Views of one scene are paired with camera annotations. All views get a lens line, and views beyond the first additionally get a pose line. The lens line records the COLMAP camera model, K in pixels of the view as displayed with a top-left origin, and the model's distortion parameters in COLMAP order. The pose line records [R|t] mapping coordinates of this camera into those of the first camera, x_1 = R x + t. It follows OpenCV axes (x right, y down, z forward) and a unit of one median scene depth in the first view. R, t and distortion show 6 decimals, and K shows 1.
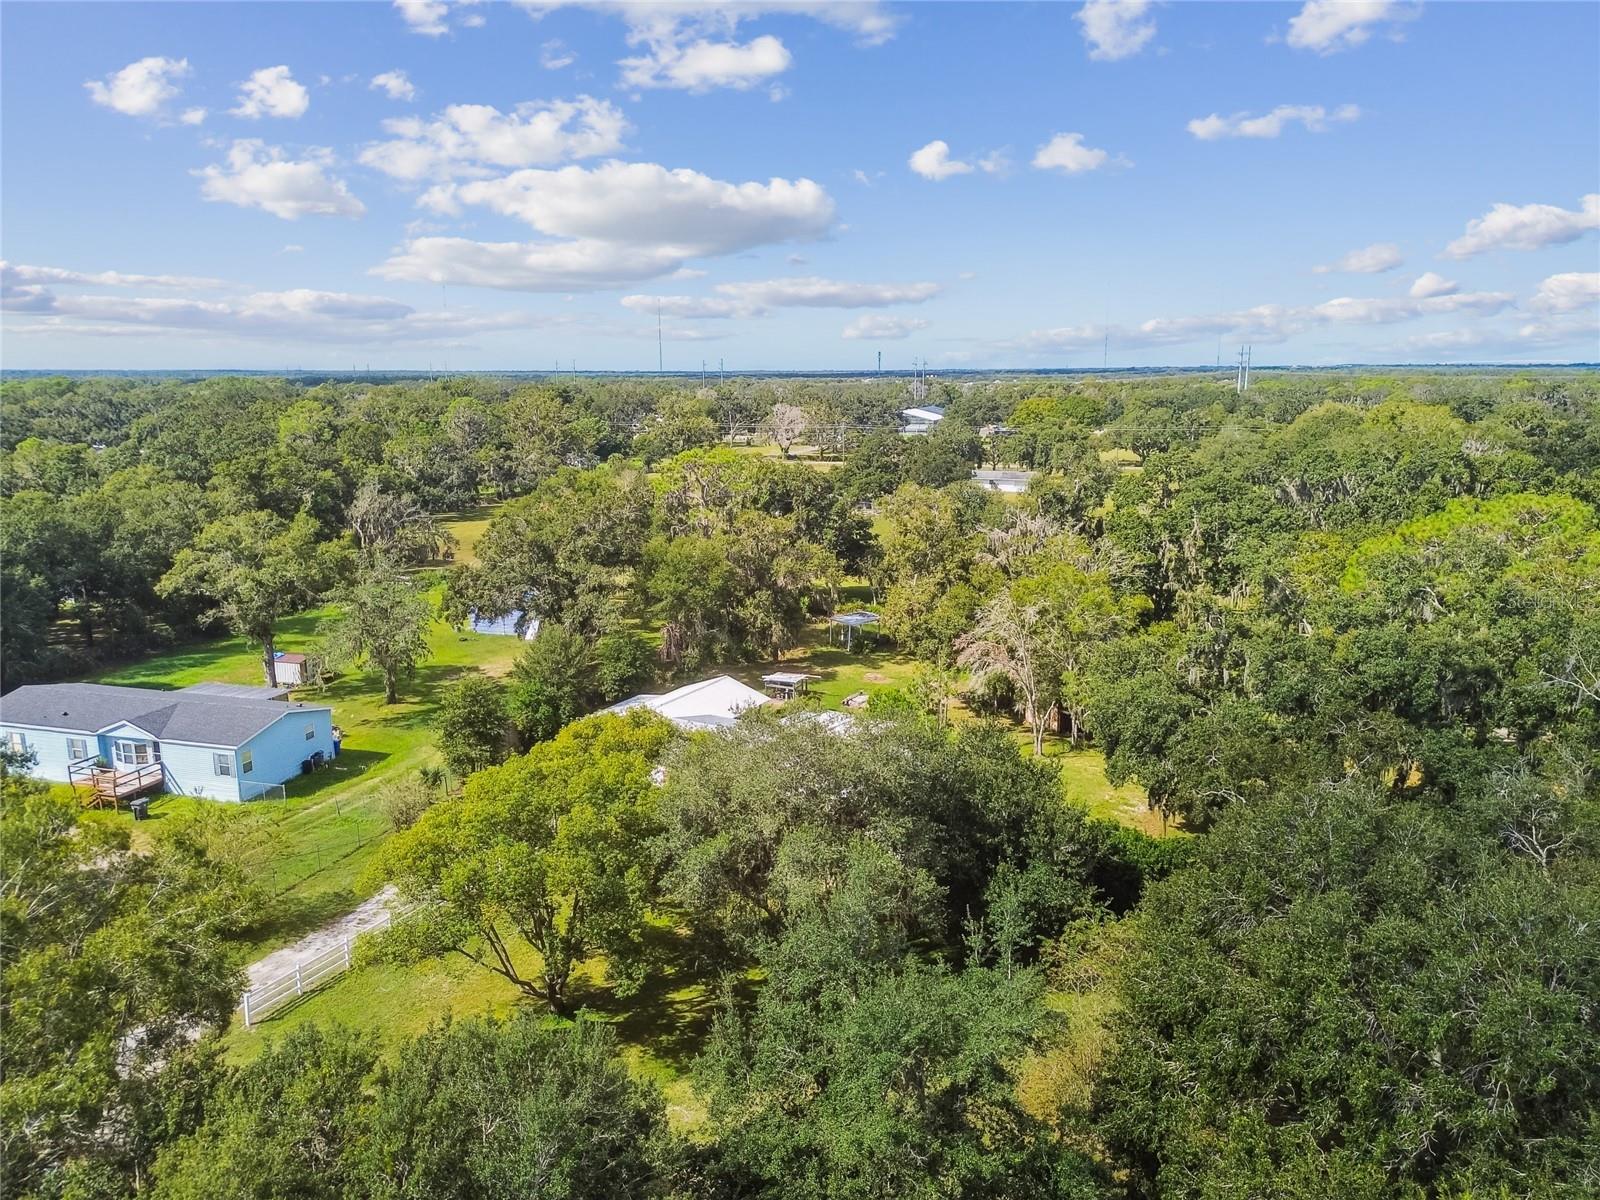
lens RADIAL K [[1125.0, 0, 802.8], [0, 1125.0, 600.3], [0, 0, 1]] dist [0.074686, -0.050601]
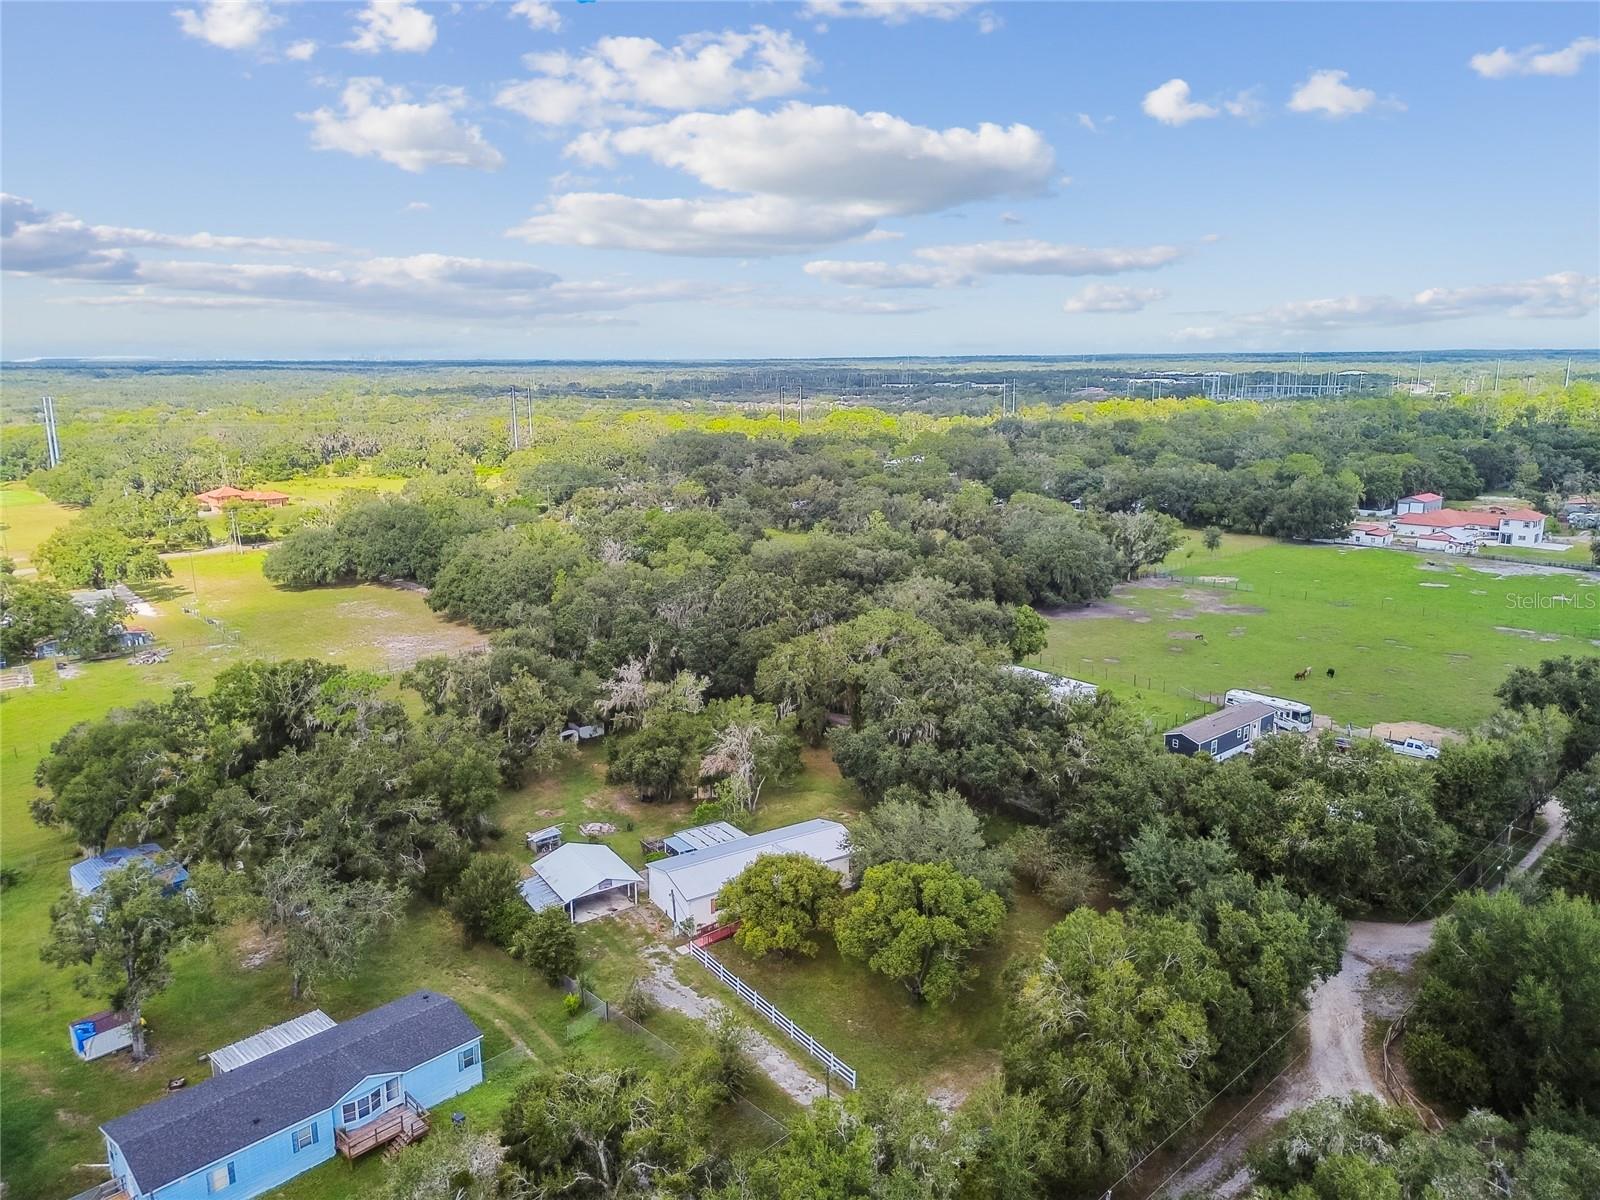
lens RADIAL K [[1125.0, 0, 802.8], [0, 1125.0, 600.3], [0, 0, 1]] dist [0.074686, -0.050601]
pose [[0.472313, -0.181099, 0.862626, -0.964079], [0.179709, 0.977894, 0.106903, -0.283314], [-0.862917, 0.104530, 0.494417, 0.071988]]
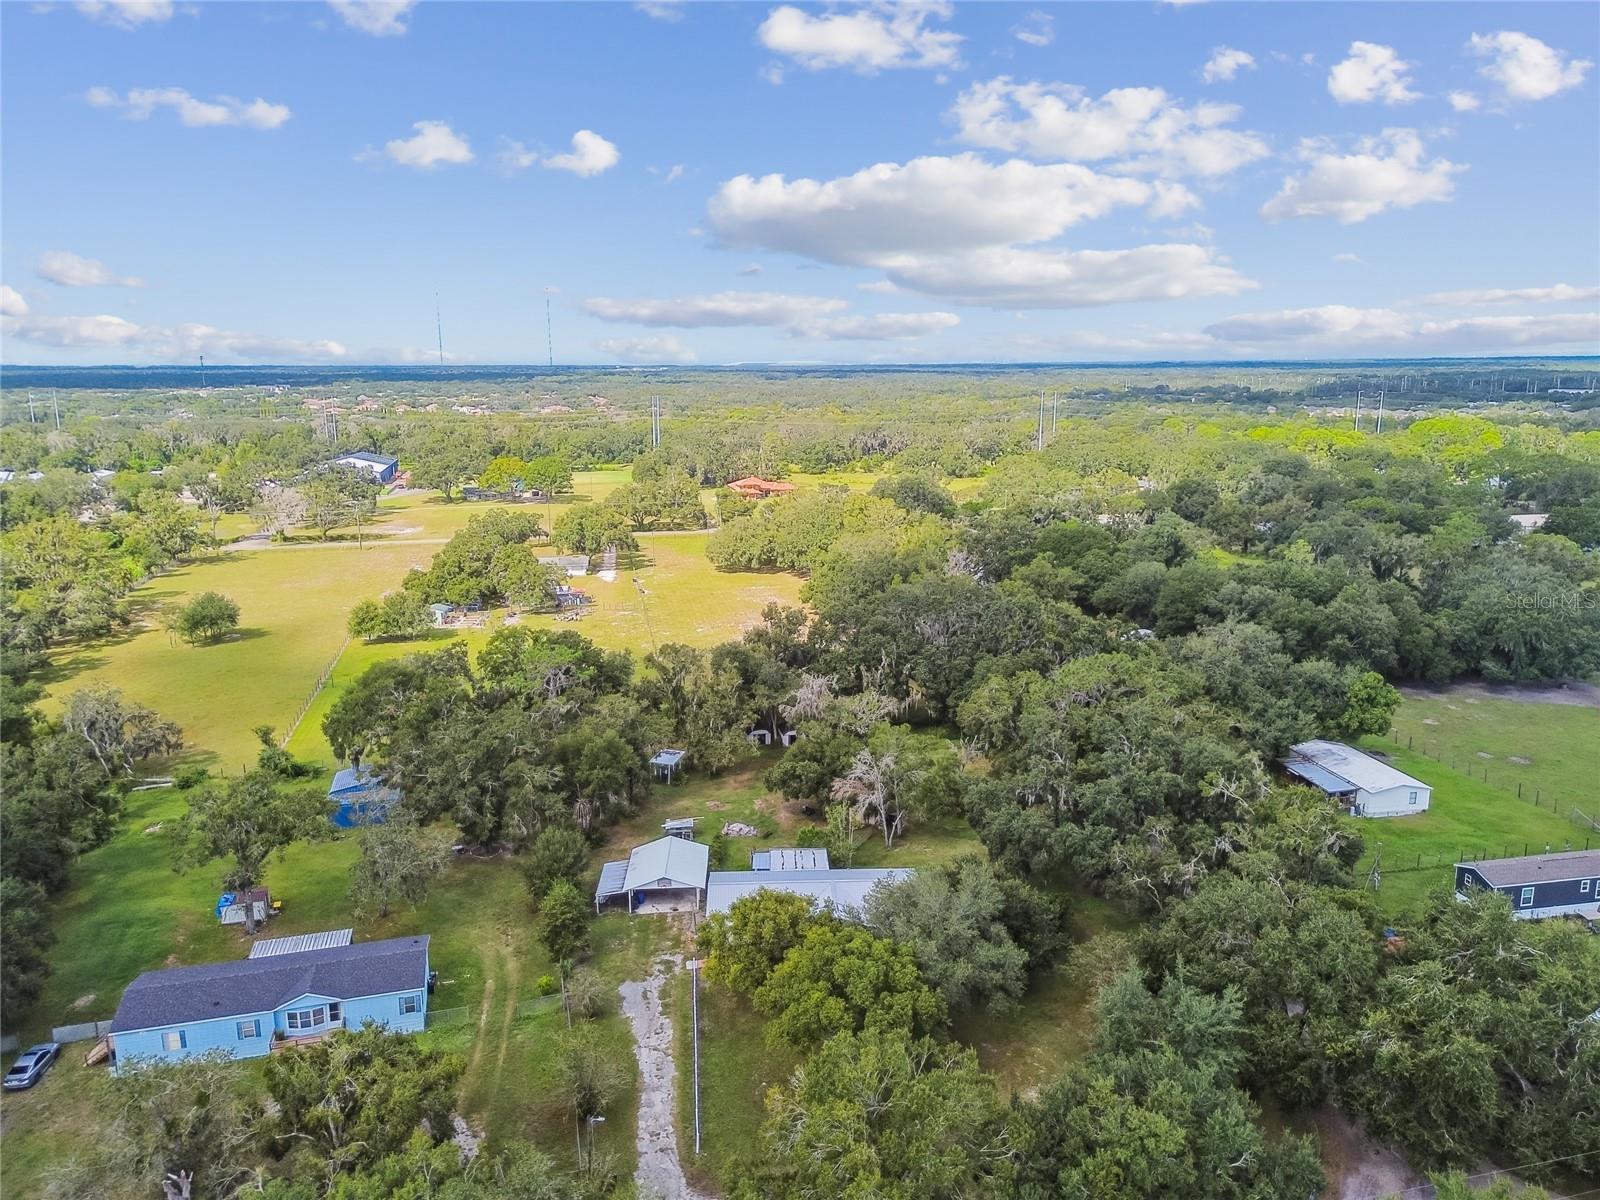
lens RADIAL K [[1125.0, 0, 802.8], [0, 1125.0, 600.3], [0, 0, 1]] dist [0.074686, -0.050601]
pose [[0.848346, -0.105966, 0.518729, -0.572865], [0.105143, 0.993971, 0.031093, -0.227297], [-0.518896, 0.028163, 0.854373, -0.247326]]
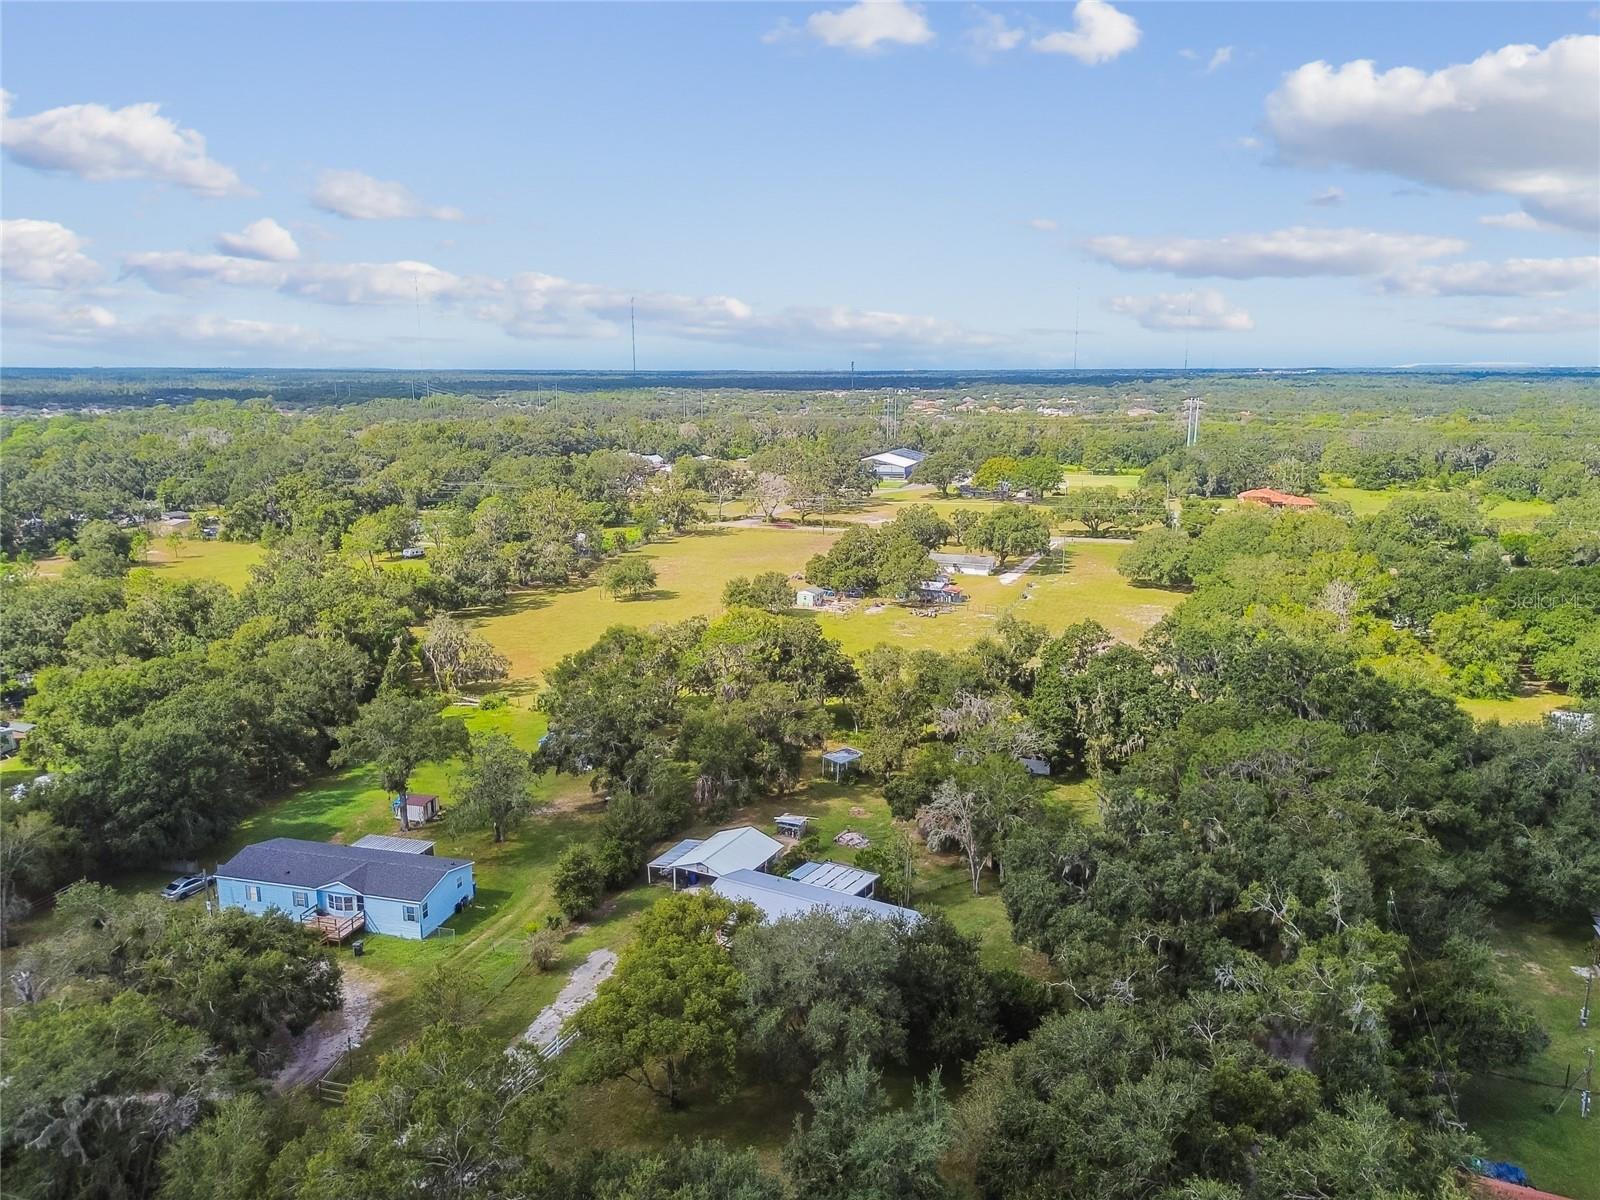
lens RADIAL K [[1120.3, 0, 803.6], [0, 1120.3, 601.5], [0, 0, 1]] dist [0.110489, -0.137866]
pose [[0.999690, 0.001703, 0.024839, -0.035799], [-0.001751, 0.999997, 0.001897, -0.195726], [-0.024836, -0.001939, 0.999690, -0.345089]]
